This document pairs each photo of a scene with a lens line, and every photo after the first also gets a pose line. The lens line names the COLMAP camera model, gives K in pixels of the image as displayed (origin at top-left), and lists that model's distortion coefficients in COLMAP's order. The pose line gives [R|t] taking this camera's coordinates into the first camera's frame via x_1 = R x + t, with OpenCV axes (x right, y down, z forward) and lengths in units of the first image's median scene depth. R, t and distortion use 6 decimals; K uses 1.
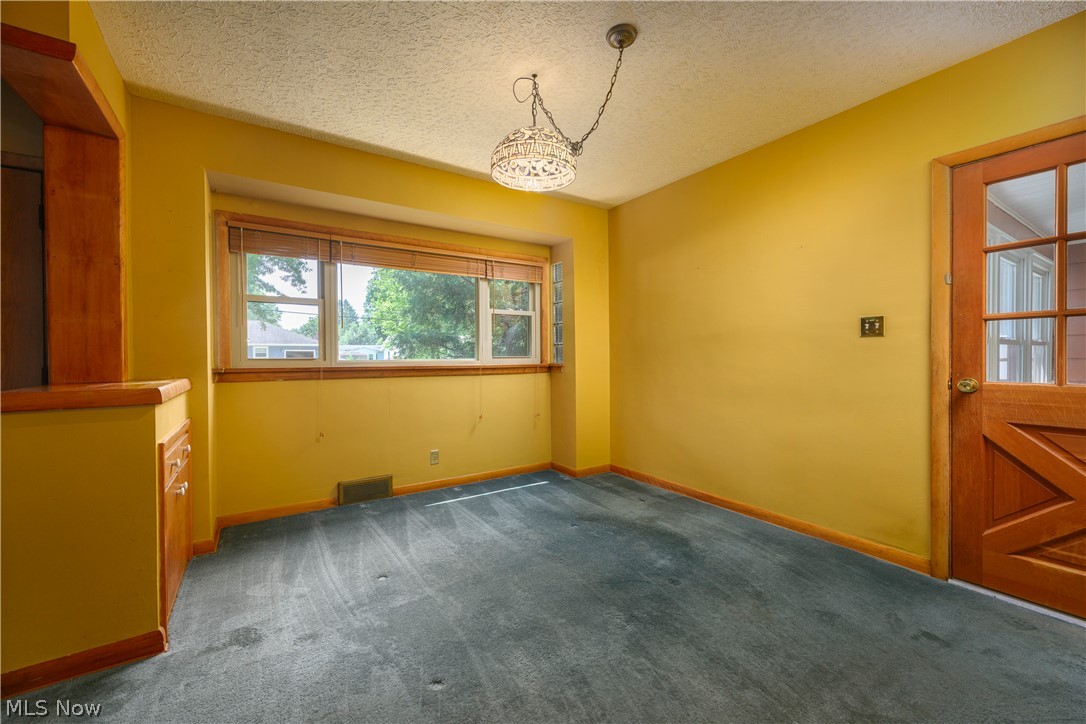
lens RADIAL K [[427.9, 0, 535.5], [0, 427.9, 361.0], [0, 0, 1]] dist [-0.002630, -0.000167]
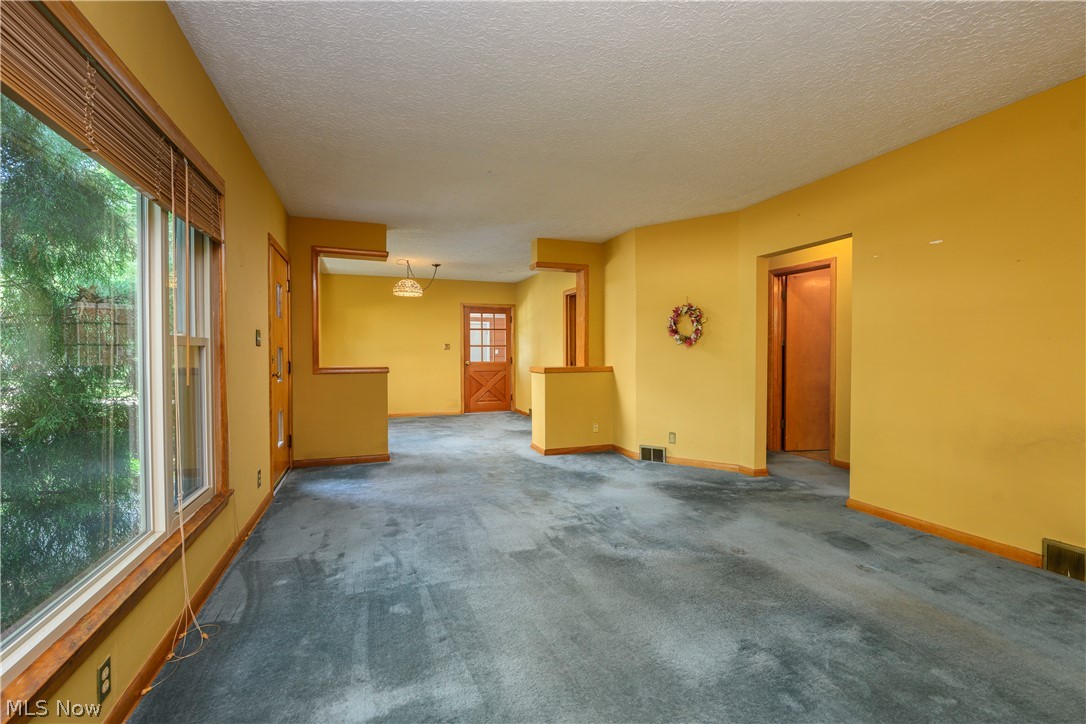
lens RADIAL K [[487.4, 0, 541.8], [0, 487.4, 362.1], [0, 0, 1]] dist [-0.004506, 0.000681]
pose [[0.235740, 0.000564, 0.971816, -2.031024], [0.014702, 0.999883, -0.004146, 0.050413], [-0.971705, 0.015266, 0.235704, -0.462915]]
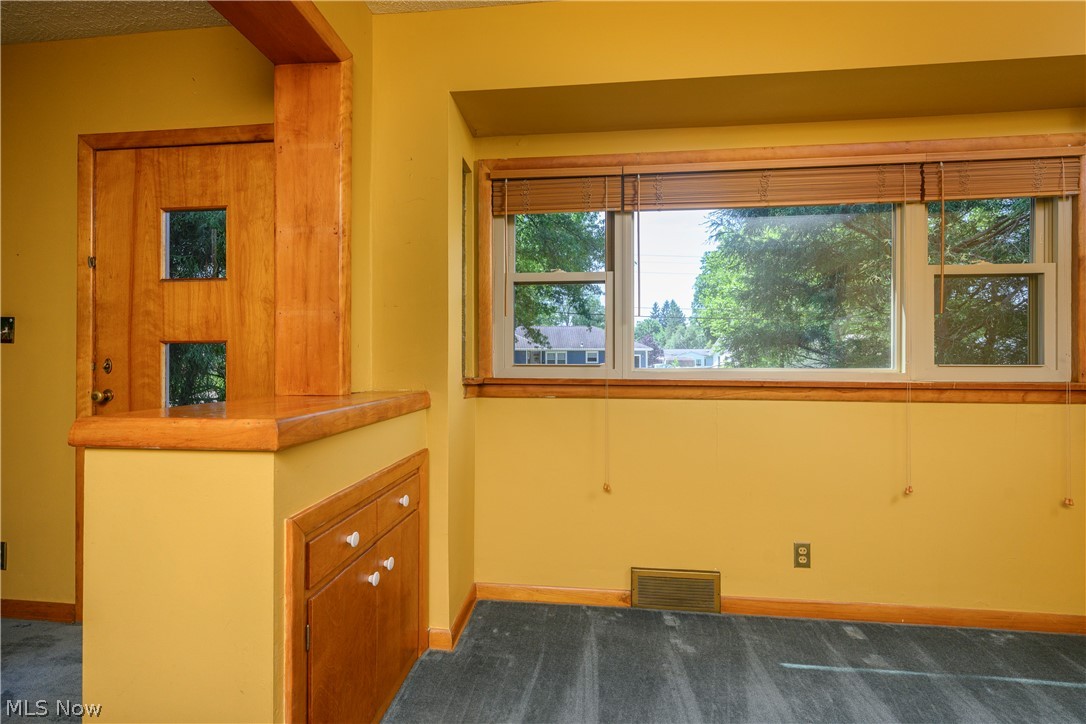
lens RADIAL K [[487.4, 0, 534.3], [0, 487.4, 360.5], [0, 0, 1]] dist [-0.004506, 0.000681]
pose [[0.769436, 0.004479, -0.638708, -0.122233], [-0.013137, 0.999875, -0.008814, -0.004841], [0.638588, 0.015173, 0.769399, 0.367882]]
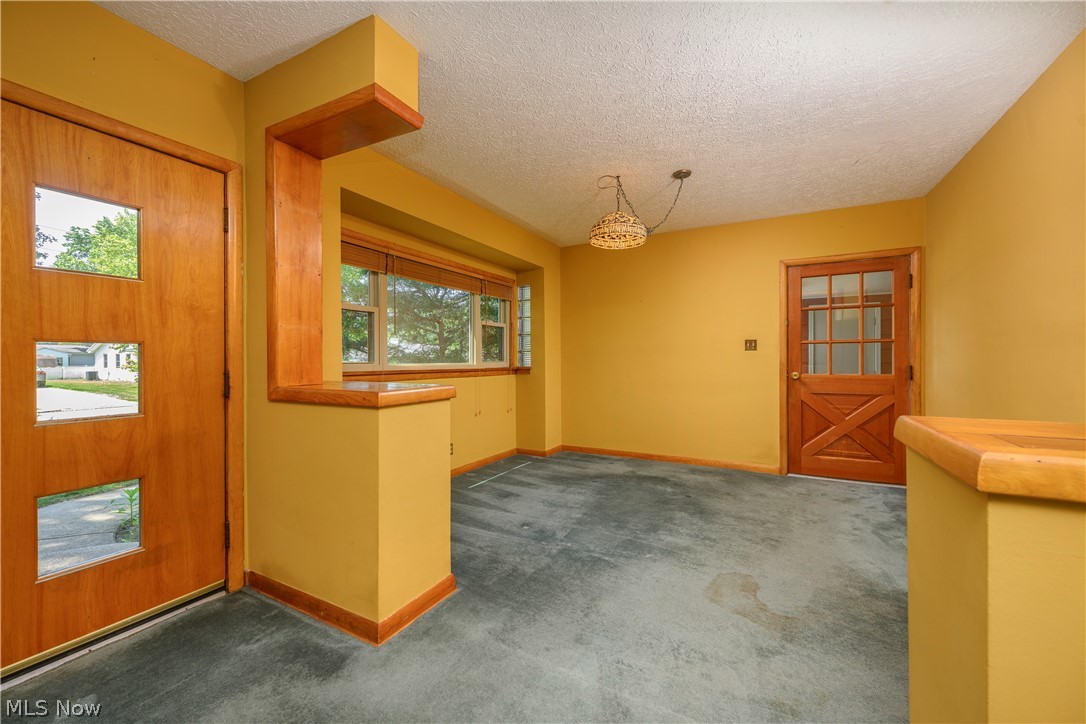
lens RADIAL K [[427.9, 0, 539.7], [0, 427.9, 361.0], [0, 0, 1]] dist [-0.002630, -0.000167]
pose [[0.881870, 0.001324, 0.471490, -0.633281], [0.003427, 0.999952, -0.009219, 0.001519], [-0.471480, 0.009746, 0.881823, -0.134606]]
